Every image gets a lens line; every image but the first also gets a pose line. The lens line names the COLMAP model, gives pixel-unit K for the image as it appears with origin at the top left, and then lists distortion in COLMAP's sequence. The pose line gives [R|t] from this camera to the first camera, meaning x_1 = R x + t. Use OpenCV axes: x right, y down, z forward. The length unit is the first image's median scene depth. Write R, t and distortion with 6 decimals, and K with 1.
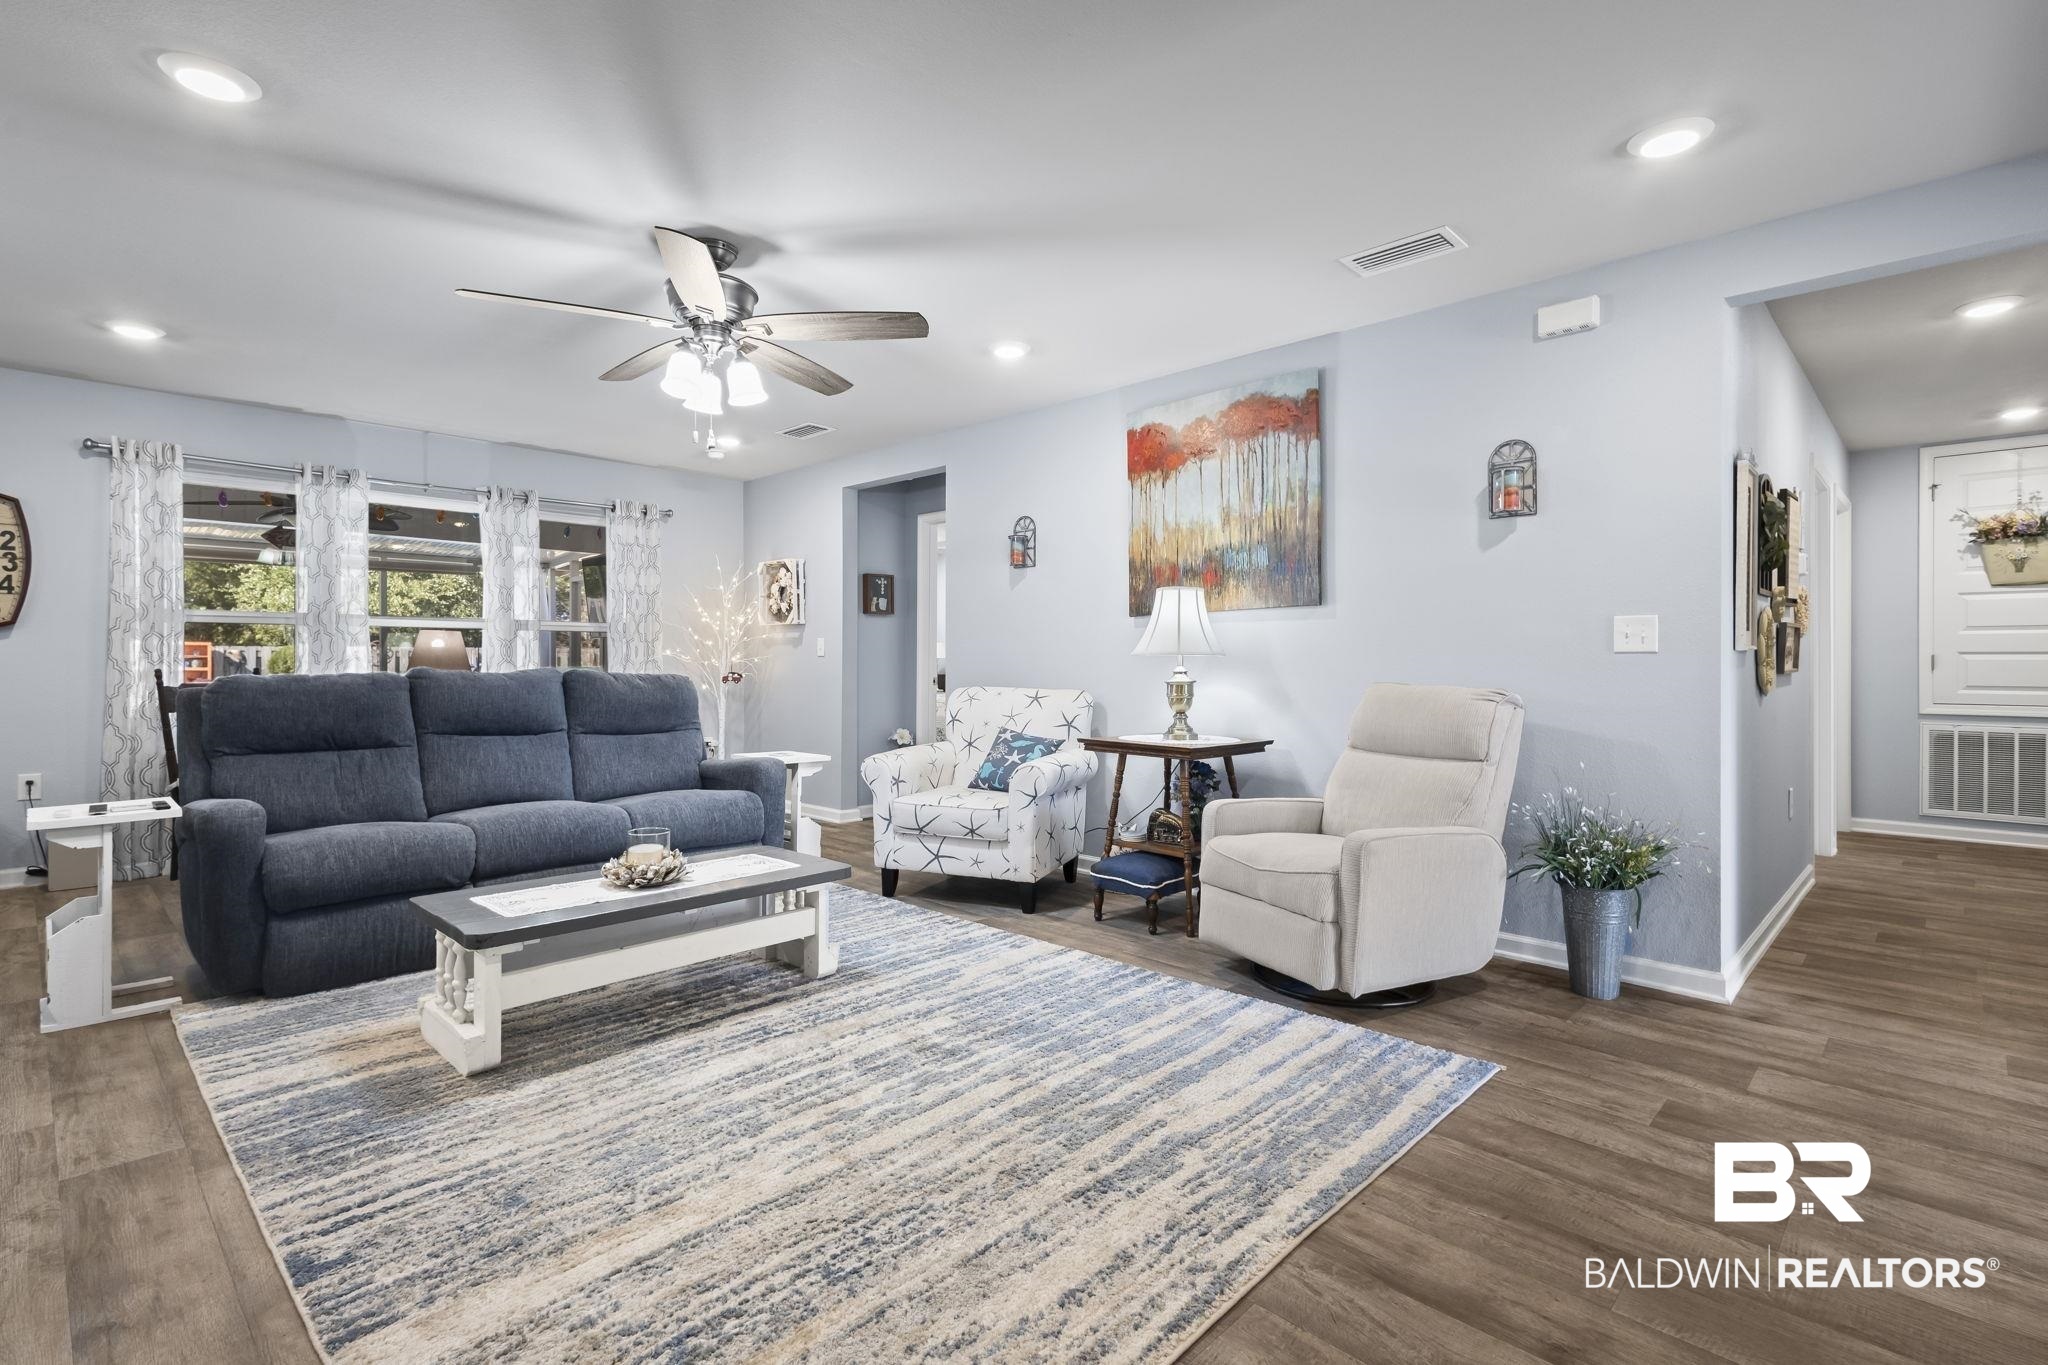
lens RADIAL K [[964.0, 0, 1018.7], [0, 964.0, 667.6], [0, 0, 1]] dist [-0.000751, 0.000391]
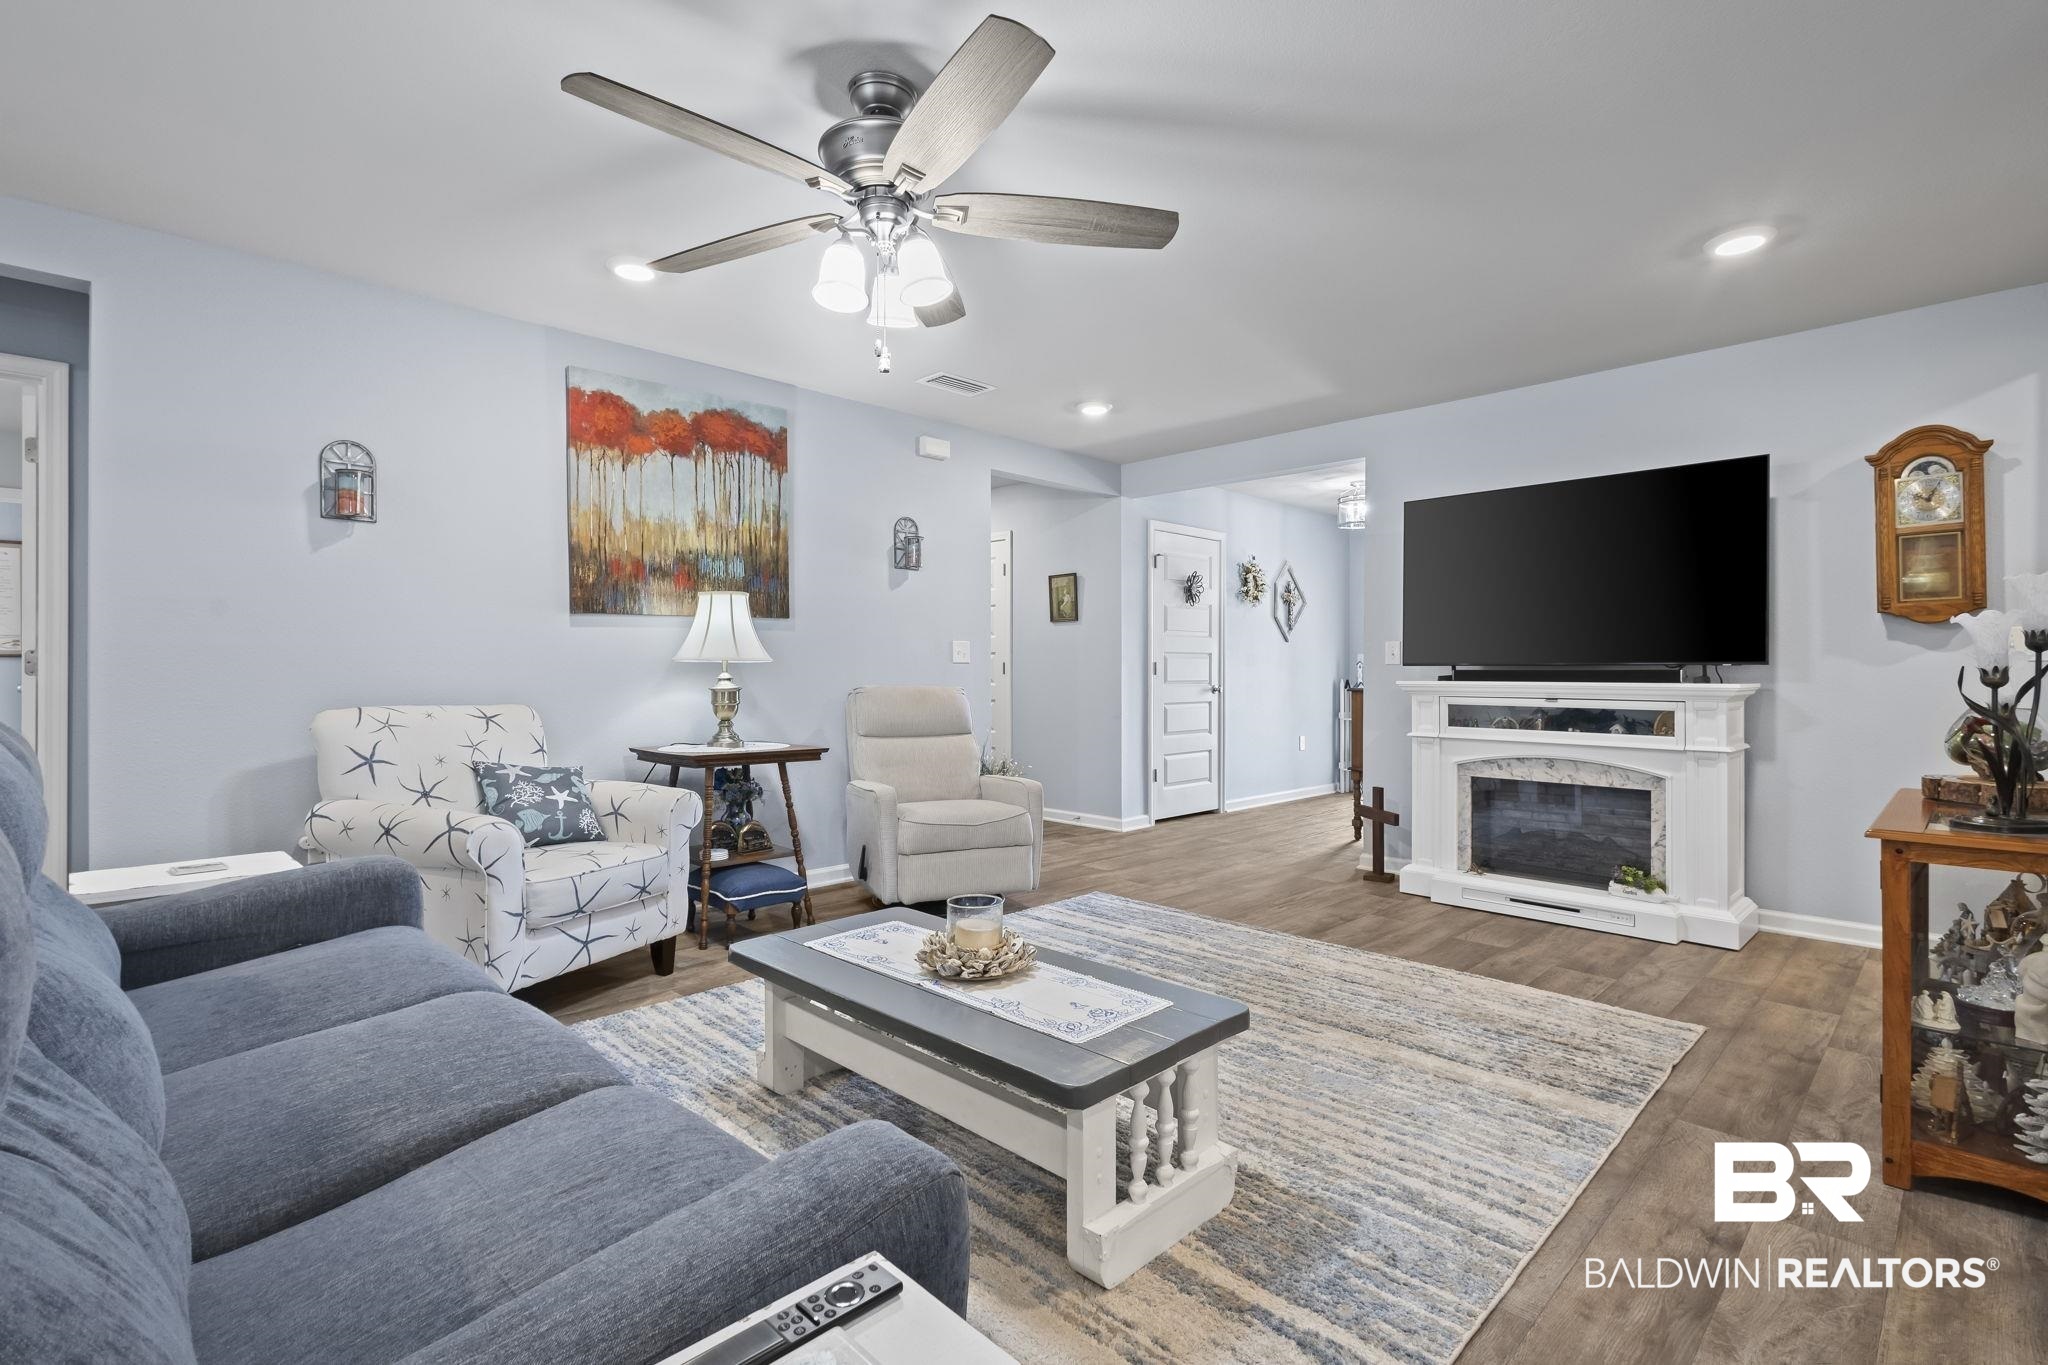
lens RADIAL K [[964.0, 0, 1018.7], [0, 964.0, 667.6], [0, 0, 1]] dist [-0.000751, 0.000391]
pose [[0.009744, 0.000008, 0.999953, -0.797858], [0.000135, 1.000000, -0.000010, -0.006346], [-0.999953, 0.000135, 0.009744, 0.685199]]
